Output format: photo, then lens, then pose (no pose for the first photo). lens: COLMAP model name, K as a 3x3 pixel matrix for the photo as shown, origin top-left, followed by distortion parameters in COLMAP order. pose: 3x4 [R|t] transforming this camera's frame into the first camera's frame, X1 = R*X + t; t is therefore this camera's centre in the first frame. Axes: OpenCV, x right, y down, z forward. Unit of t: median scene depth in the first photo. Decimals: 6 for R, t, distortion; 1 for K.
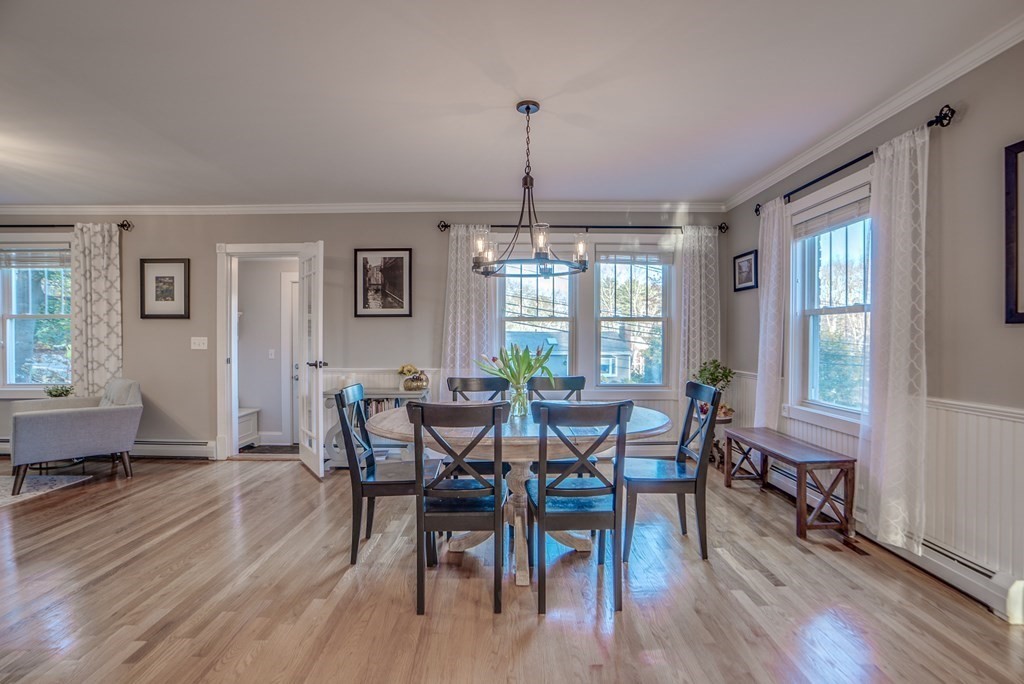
lens RADIAL K [[479.5, 0, 512.0], [0, 479.5, 342.0], [0, 0, 1]] dist [-0.070680, 0.031926]
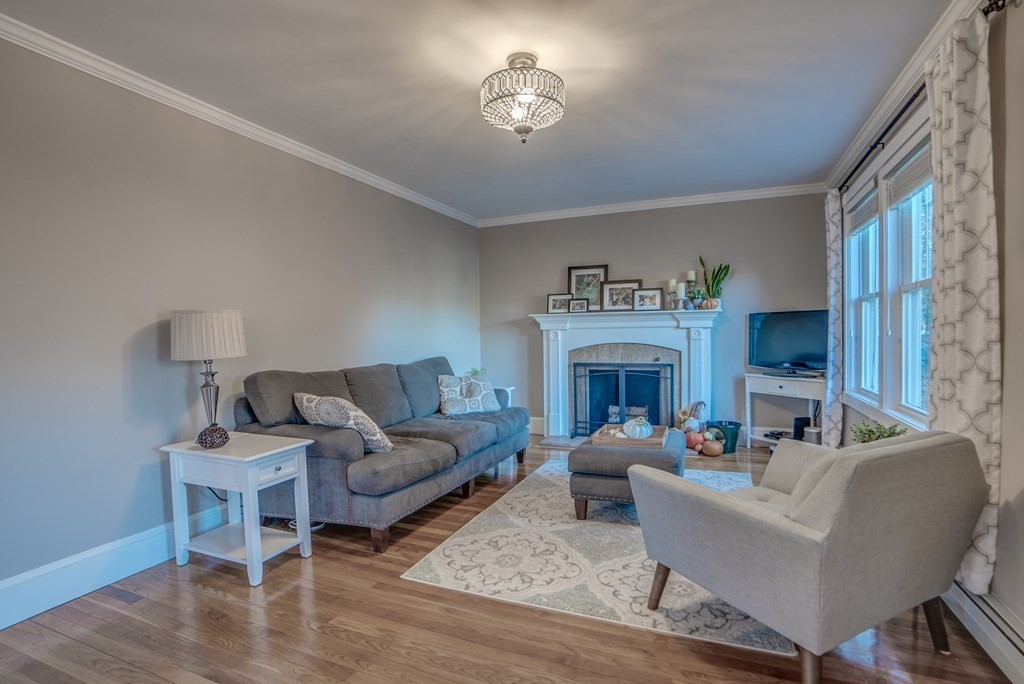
lens RADIAL K [[479.5, 0, 512.0], [0, 479.5, 342.0], [0, 0, 1]] dist [-0.070680, 0.031926]
pose [[-0.388128, 0.023789, -0.921298, -0.372257], [0.008274, 0.999716, 0.022328, -0.004379], [0.921568, 0.001043, -0.388215, 0.799996]]
